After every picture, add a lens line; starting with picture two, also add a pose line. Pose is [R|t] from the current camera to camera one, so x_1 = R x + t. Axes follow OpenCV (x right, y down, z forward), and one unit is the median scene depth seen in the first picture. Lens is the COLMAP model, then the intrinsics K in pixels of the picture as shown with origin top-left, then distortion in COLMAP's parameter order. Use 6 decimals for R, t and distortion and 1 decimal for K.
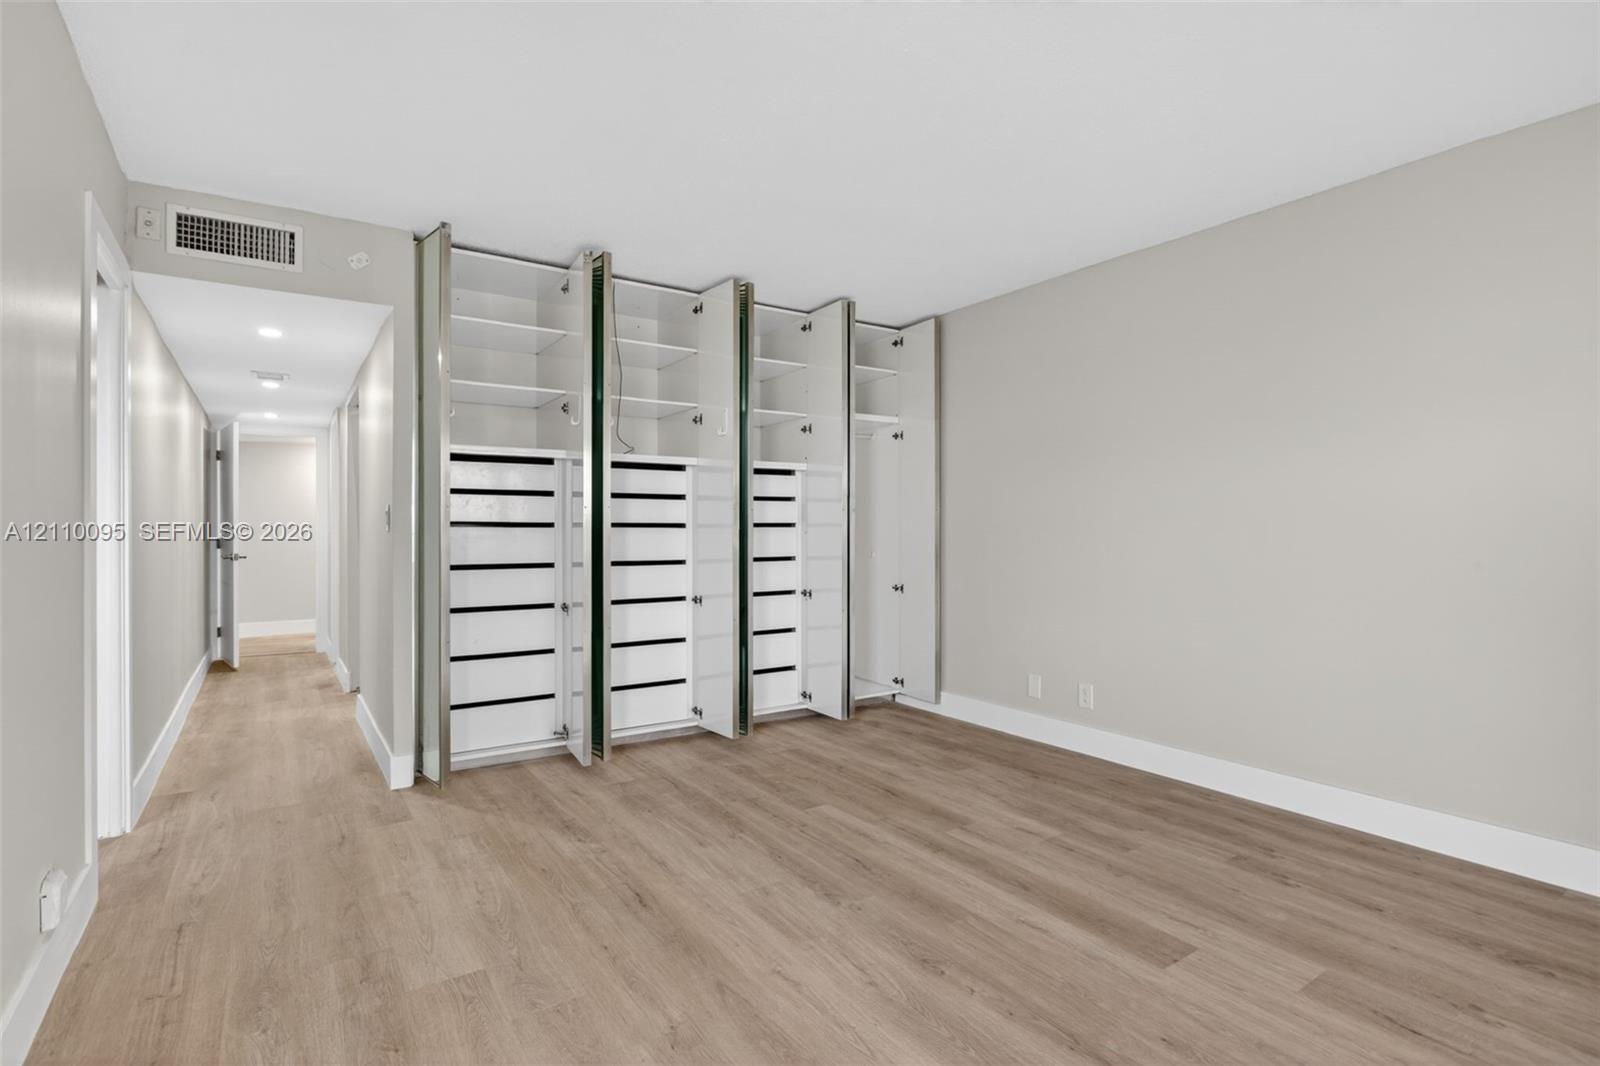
lens RADIAL K [[771.0, 0, 792.6], [0, 771.0, 530.2], [0, 0, 1]] dist [-0.007303, 0.002265]
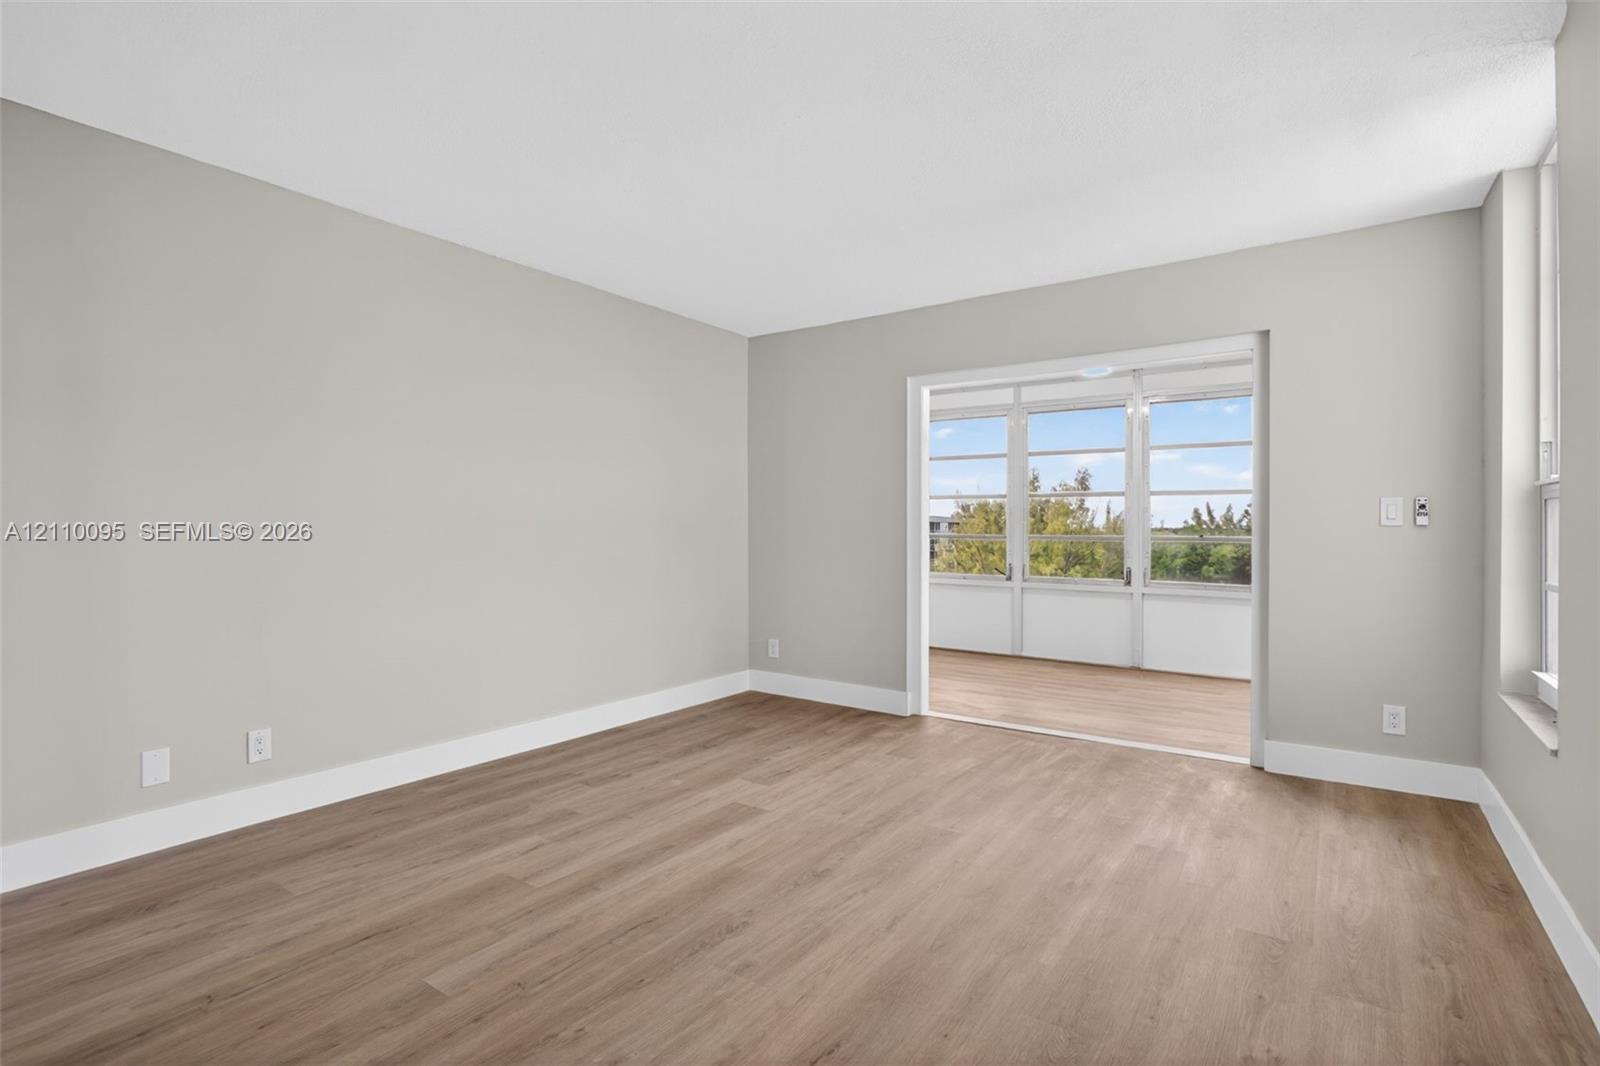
lens RADIAL K [[771.0, 0, 790.5], [0, 771.0, 531.5], [0, 0, 1]] dist [-0.007303, 0.002265]
pose [[-0.346808, -0.005032, 0.937923, -0.724275], [-0.001118, 0.999987, 0.004952, -0.001522], [-0.937936, 0.000668, -0.346809, 1.091599]]
